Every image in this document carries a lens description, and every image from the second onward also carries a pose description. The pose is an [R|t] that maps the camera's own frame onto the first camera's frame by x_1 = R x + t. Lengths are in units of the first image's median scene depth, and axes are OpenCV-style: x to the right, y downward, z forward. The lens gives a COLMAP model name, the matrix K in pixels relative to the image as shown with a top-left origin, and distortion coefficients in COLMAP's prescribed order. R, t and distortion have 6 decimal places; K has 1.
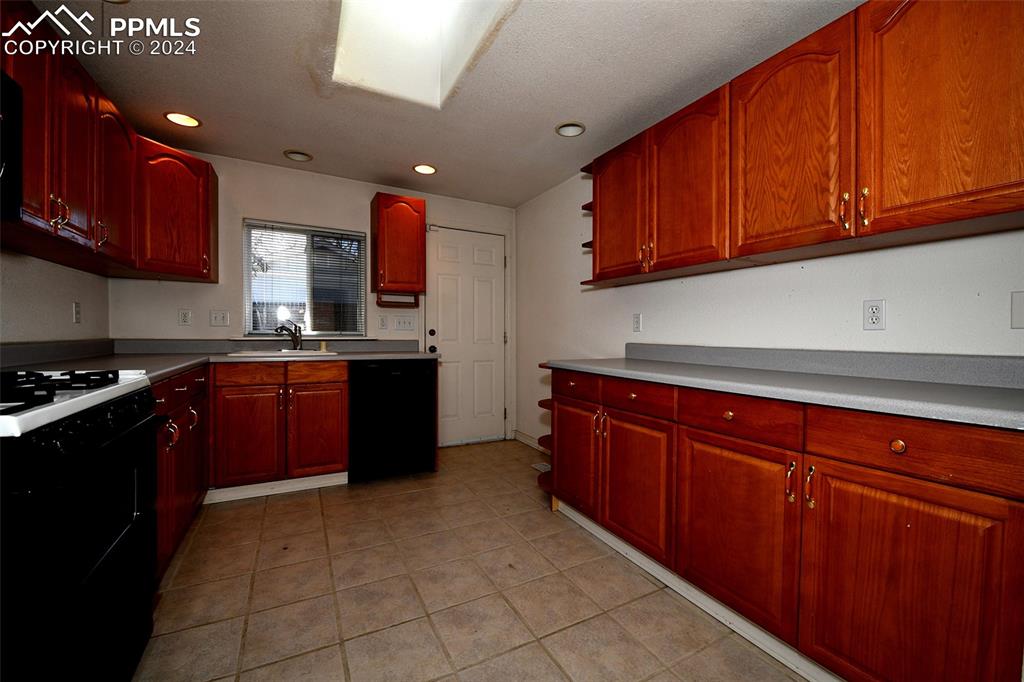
lens RADIAL K [[410.3, 0, 511.5], [0, 410.3, 338.6], [0, 0, 1]] dist [-0.011589, -0.000800]
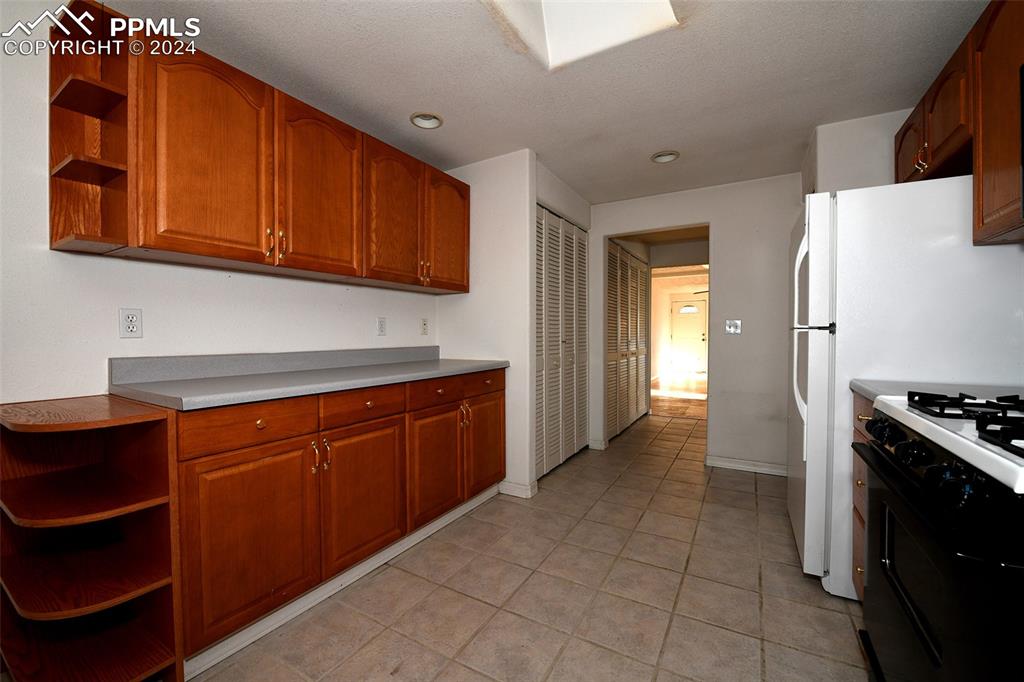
lens RADIAL K [[410.3, 0, 514.2], [0, 410.3, 340.0], [0, 0, 1]] dist [-0.011589, -0.000800]
pose [[-0.528947, -0.018906, 0.848444, -0.515263], [0.007107, 0.999618, 0.026705, -0.026913], [-0.848625, 0.020156, -0.528611, 0.874451]]
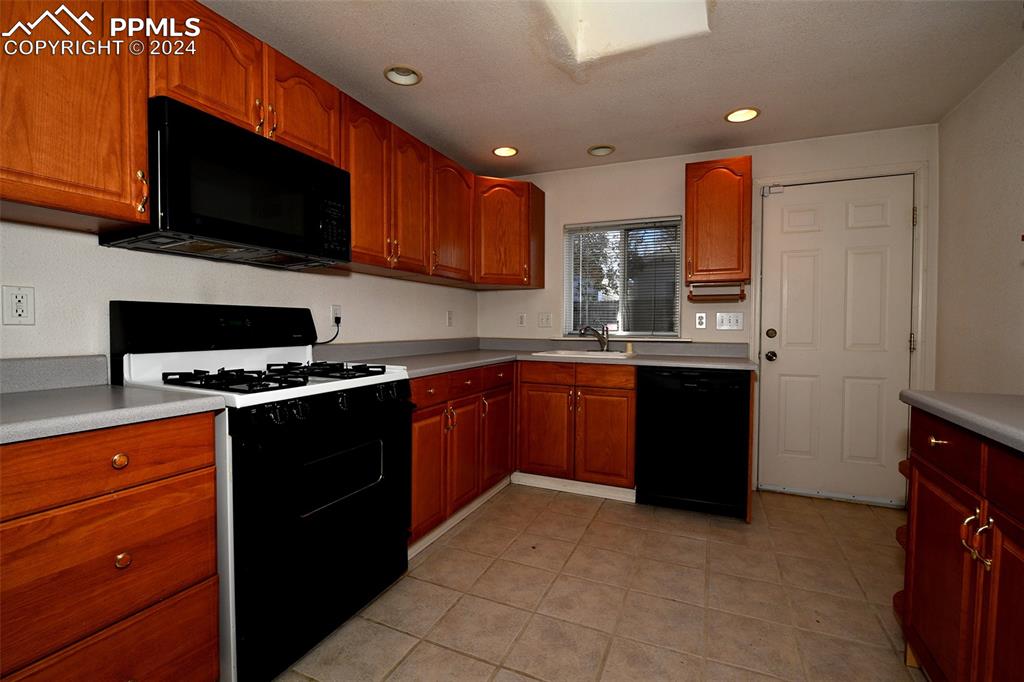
lens RADIAL K [[450.2, 0, 513.4], [0, 450.2, 337.9], [0, 0, 1]] dist [-0.007765, -0.001269]
pose [[0.616159, 0.015781, -0.787463, 0.228539], [-0.009328, 0.999875, 0.012740, -0.018431], [0.787566, -0.000504, 0.616230, 0.210942]]
